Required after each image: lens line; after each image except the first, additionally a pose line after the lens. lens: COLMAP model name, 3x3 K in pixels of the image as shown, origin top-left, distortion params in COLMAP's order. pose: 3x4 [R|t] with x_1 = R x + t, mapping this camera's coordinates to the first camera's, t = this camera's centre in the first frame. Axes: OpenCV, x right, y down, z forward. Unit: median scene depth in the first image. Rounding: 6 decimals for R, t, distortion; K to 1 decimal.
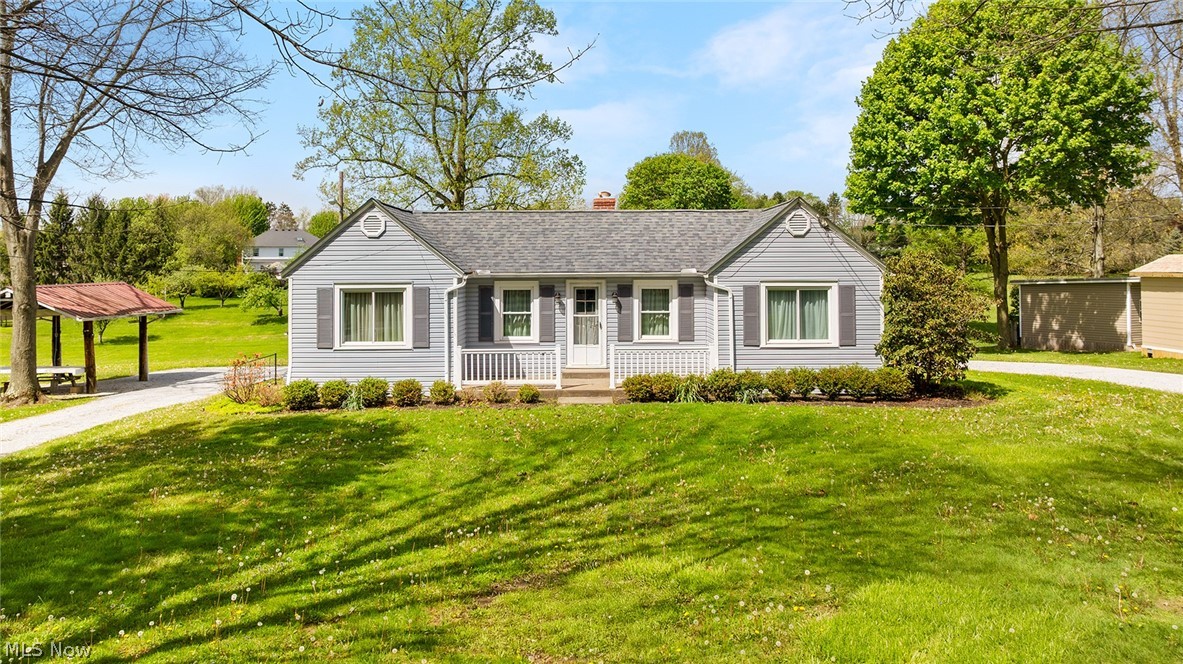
lens RADIAL K [[825.8, 0, 591.5], [0, 825.8, 332.0], [0, 0, 1]] dist [-0.036043, -0.000441]
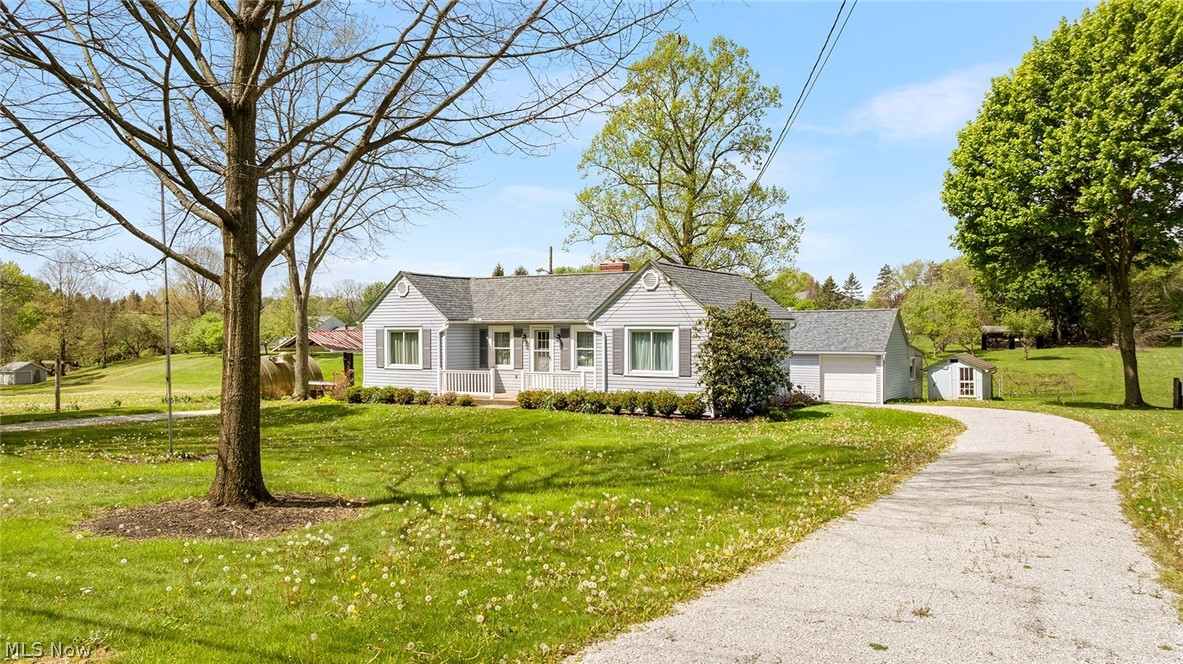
lens RADIAL K [[825.8, 0, 591.5], [0, 825.8, 332.0], [0, 0, 1]] dist [-0.036043, -0.000441]
pose [[0.859323, 0.004071, -0.511418, 0.823902], [-0.040235, 0.997407, -0.059667, 0.029306], [0.509849, 0.071850, 0.857258, -0.149542]]
